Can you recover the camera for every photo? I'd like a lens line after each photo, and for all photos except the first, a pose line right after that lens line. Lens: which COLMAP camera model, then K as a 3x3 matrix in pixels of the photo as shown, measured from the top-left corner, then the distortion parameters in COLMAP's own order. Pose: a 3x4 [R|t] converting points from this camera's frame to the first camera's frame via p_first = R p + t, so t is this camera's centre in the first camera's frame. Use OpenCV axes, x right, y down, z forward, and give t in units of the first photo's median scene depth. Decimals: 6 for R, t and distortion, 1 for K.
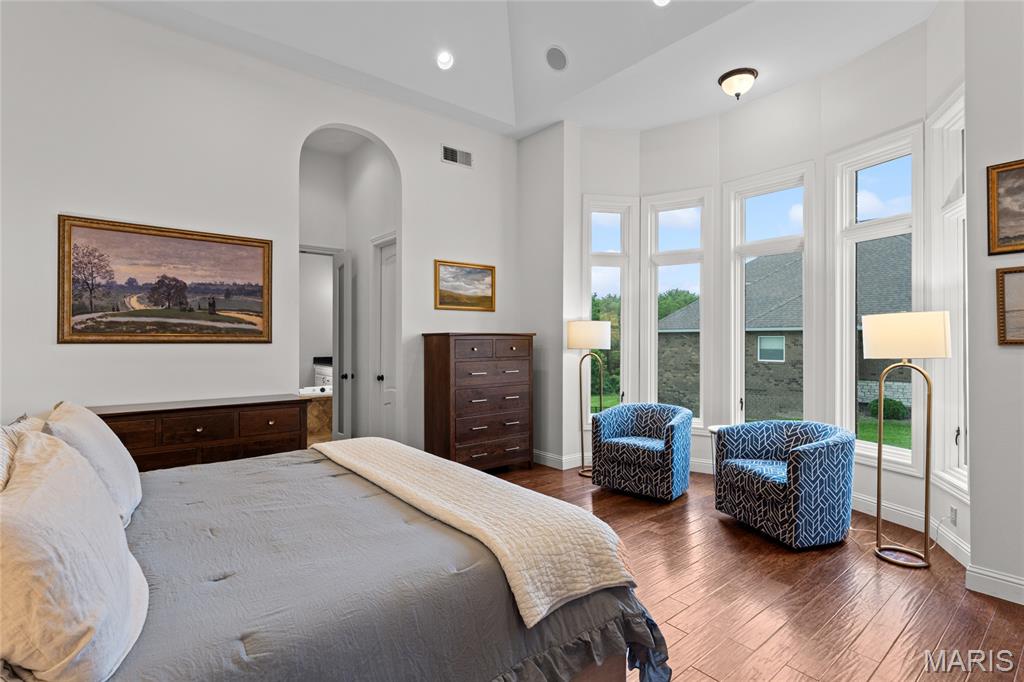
lens RADIAL K [[472.3, 0, 517.5], [0, 472.3, 338.9], [0, 0, 1]] dist [-0.002845, -0.000268]
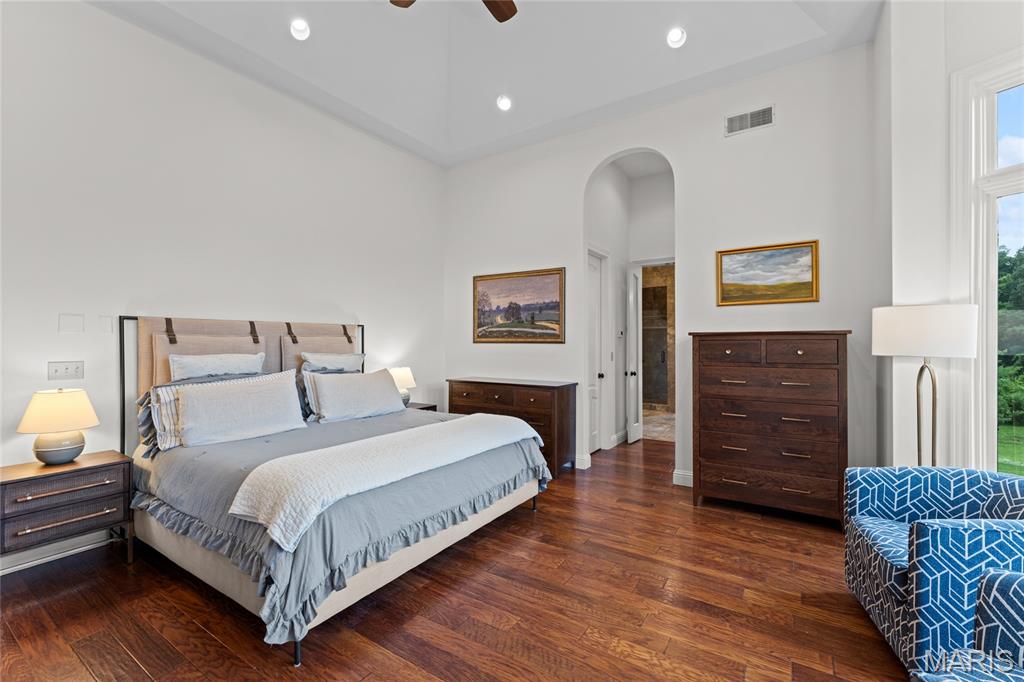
lens RADIAL K [[441.7, 0, 515.1], [0, 441.7, 338.5], [0, 0, 1]] dist [-0.001627, -0.000686]
pose [[0.302887, -0.007396, -0.952998, 0.658042], [0.002834, 0.999972, -0.006860, 0.003091], [0.953022, -0.000623, 0.302900, 0.502814]]
